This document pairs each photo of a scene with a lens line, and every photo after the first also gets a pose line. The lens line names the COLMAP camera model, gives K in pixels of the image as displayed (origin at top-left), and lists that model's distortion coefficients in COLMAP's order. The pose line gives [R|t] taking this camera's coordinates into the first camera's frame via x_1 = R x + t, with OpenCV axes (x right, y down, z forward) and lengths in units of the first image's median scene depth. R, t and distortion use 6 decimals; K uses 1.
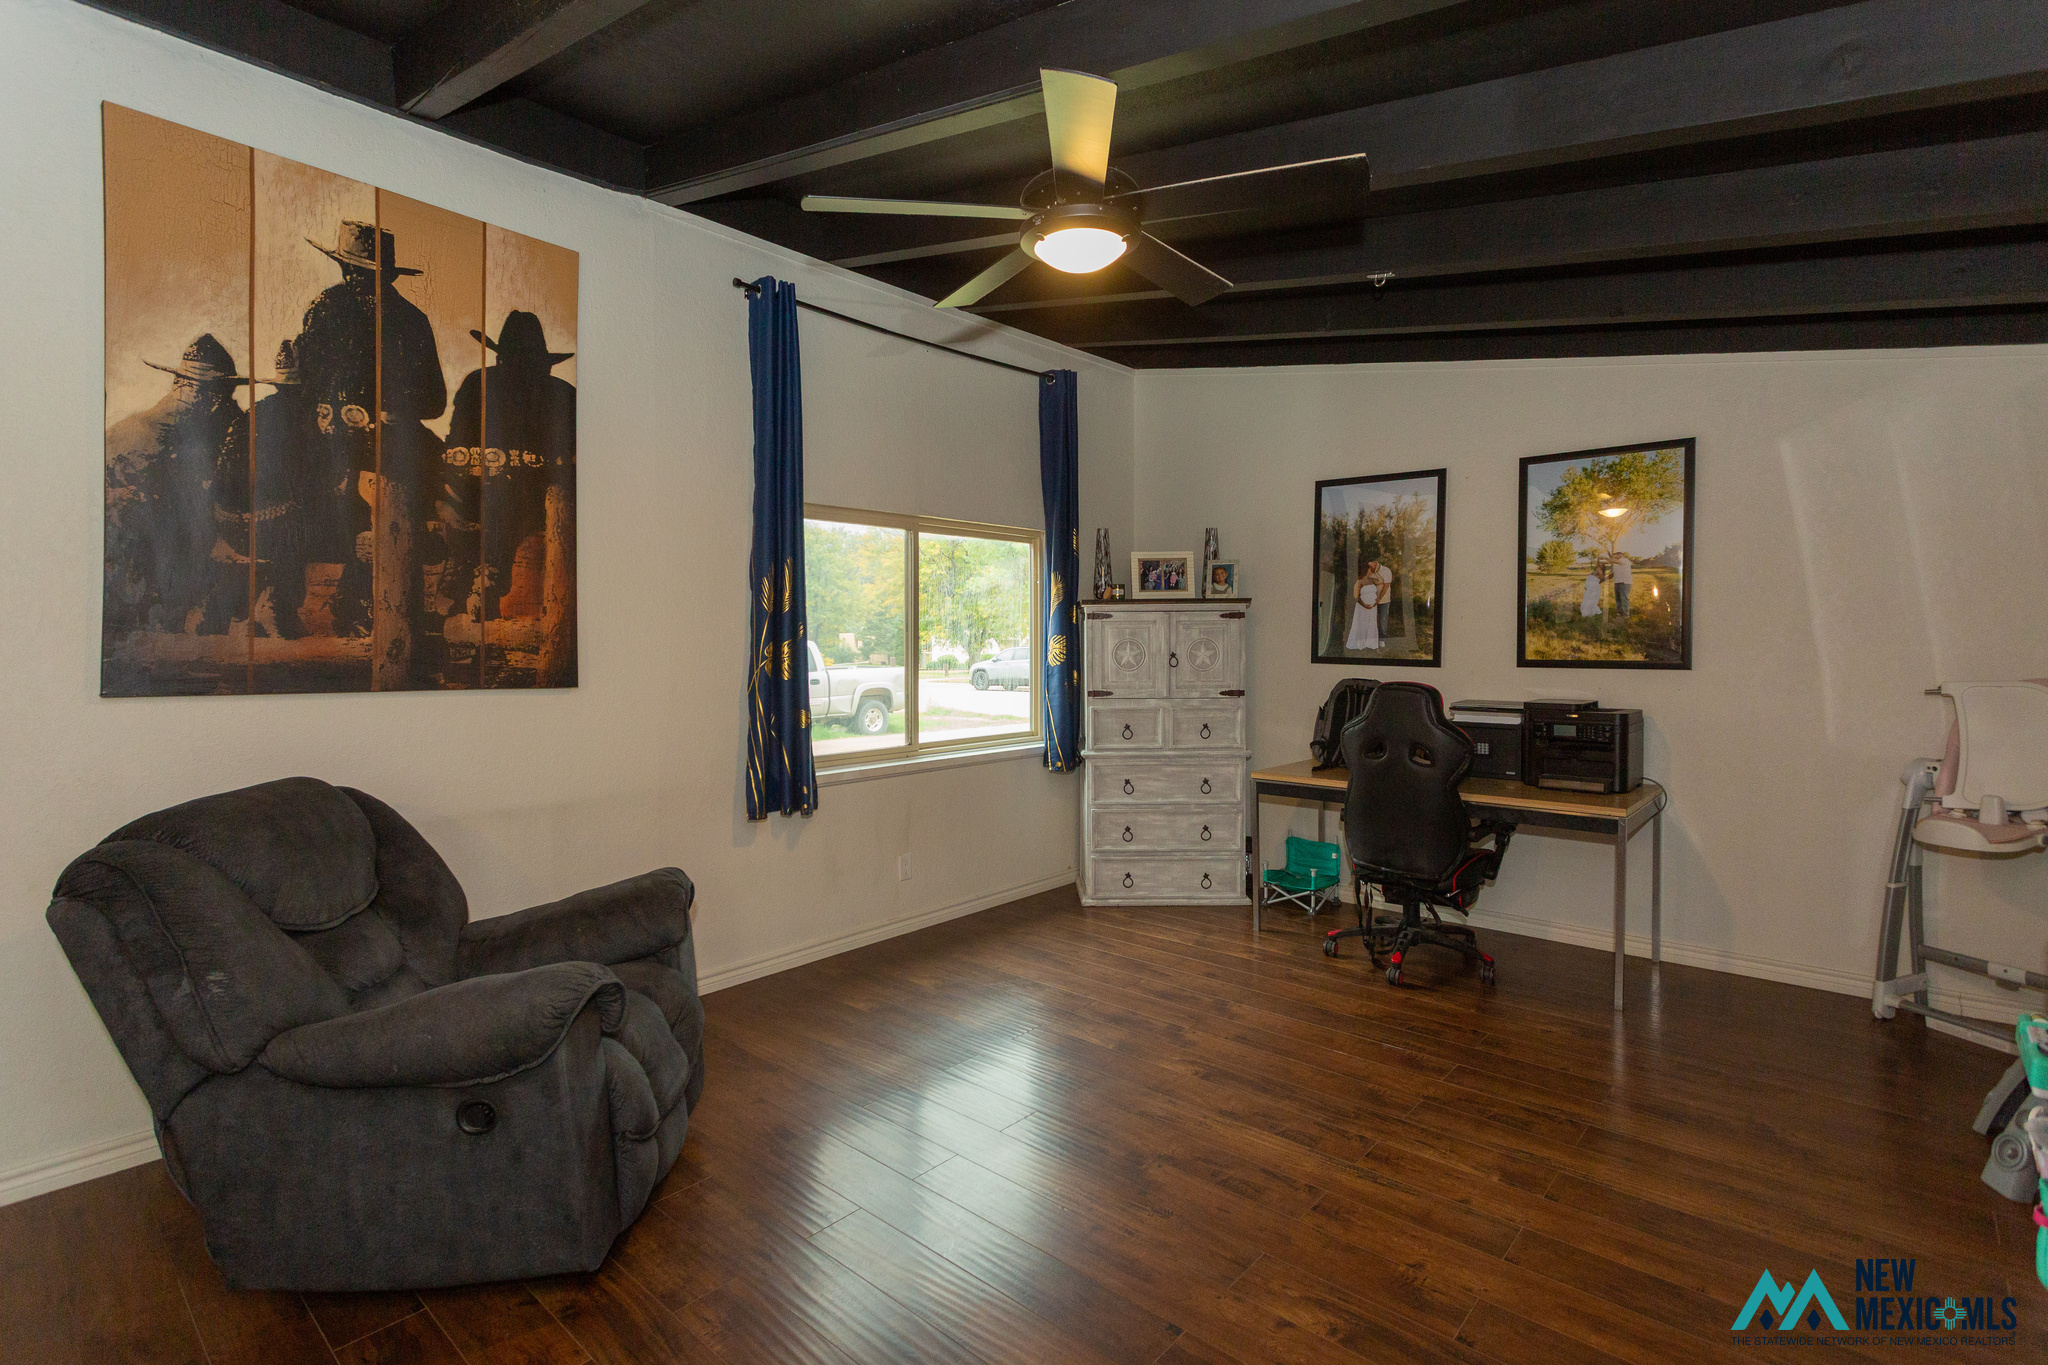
lens RADIAL K [[993.2, 0, 1025.0], [0, 993.2, 642.7], [0, 0, 1]] dist [0.002049, 0.000227]
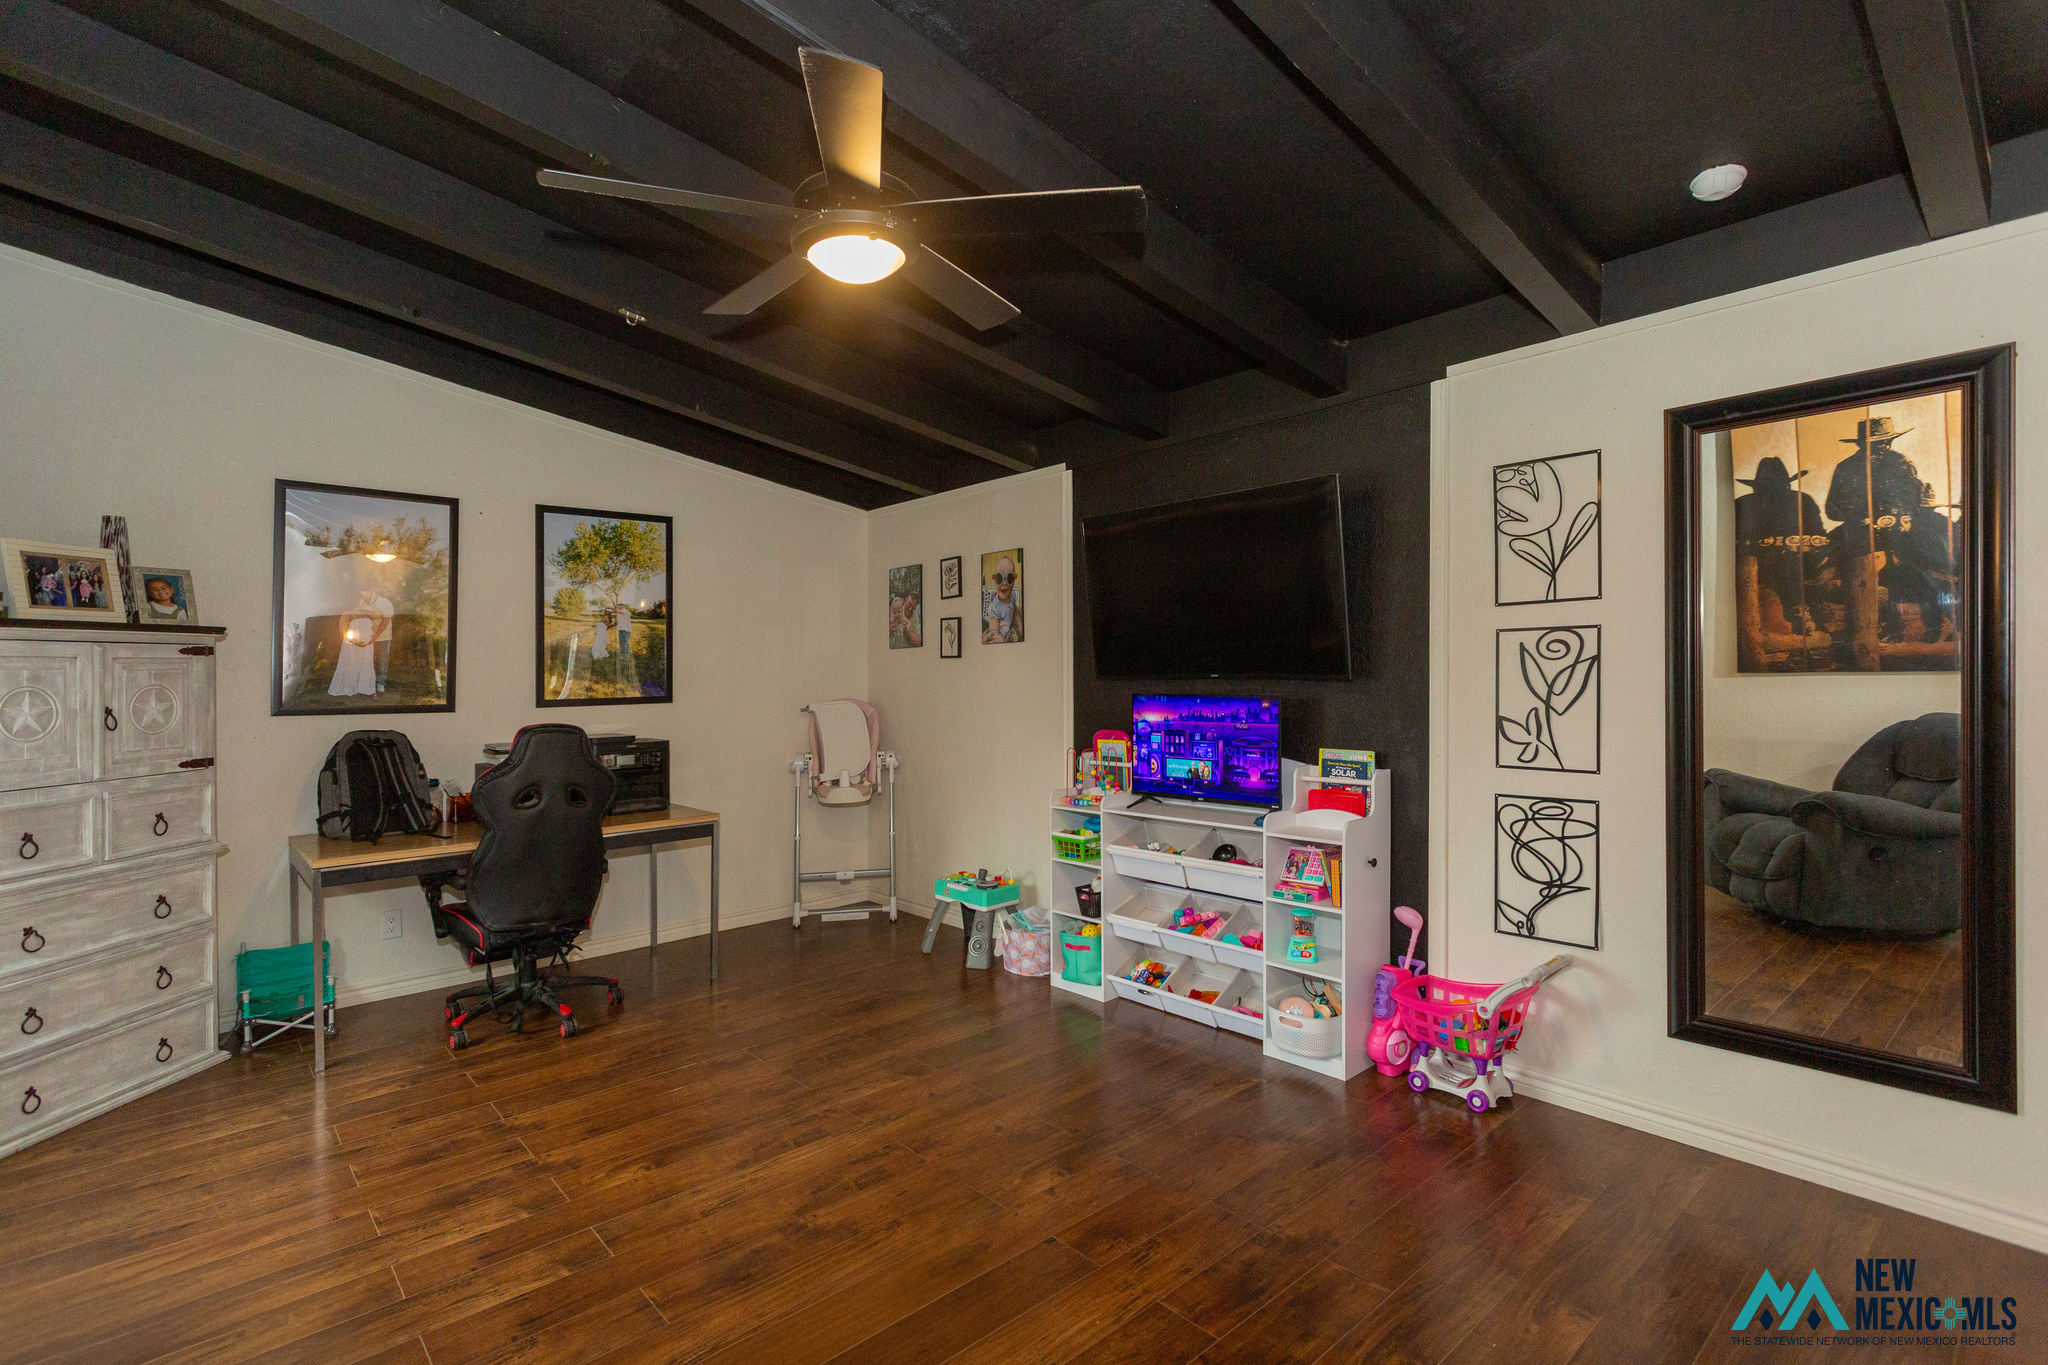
lens RADIAL K [[966.5, 0, 1024.0], [0, 966.5, 682.5], [0, 0, 1]] dist [0.001130, -0.000328]
pose [[0.101434, -0.009201, 0.994800, -0.402799], [0.022958, 0.999713, 0.006906, 0.003137], [-0.994577, 0.022138, 0.101617, 0.359113]]
